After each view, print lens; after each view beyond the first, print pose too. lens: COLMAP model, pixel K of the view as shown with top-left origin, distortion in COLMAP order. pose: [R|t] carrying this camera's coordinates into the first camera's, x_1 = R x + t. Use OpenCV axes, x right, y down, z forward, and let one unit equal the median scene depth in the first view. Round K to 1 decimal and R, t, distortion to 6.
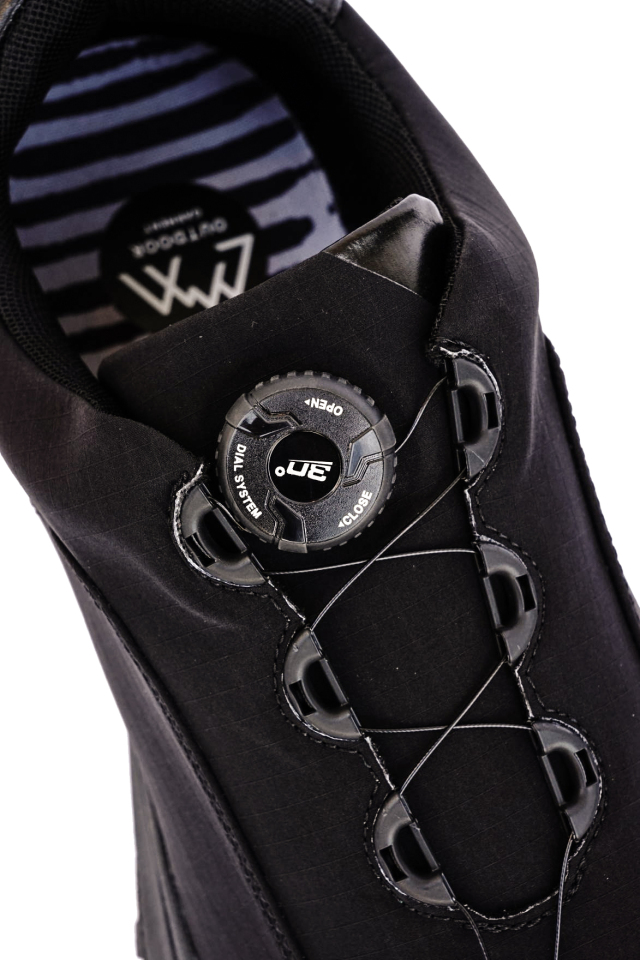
lens RADIAL K [[2083.2, 0, 316.7], [0, 2083.2, 477.2], [0, 0, 1]] dist [0.451014, 0.000000]
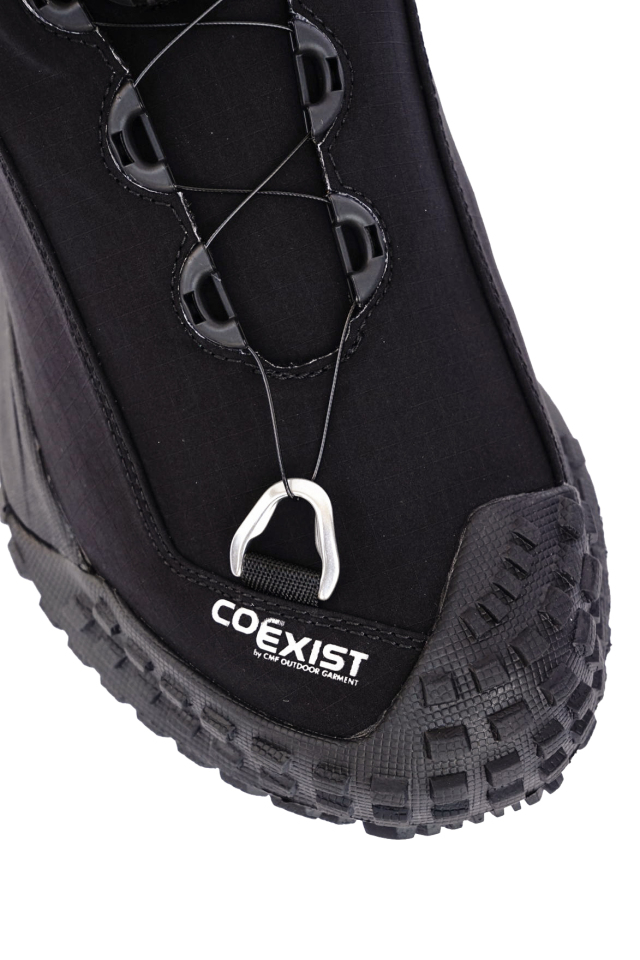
lens RADIAL K [[2083.2, 0, 320.0], [0, 2083.2, 479.9], [0, 0, 1]] dist [0.451014, 0.000000]
pose [[0.996171, 0.085232, -0.019474, 0.132217], [-0.085245, 0.996360, 0.000159, 0.267837], [0.019416, 0.001502, 0.999810, -0.114102]]
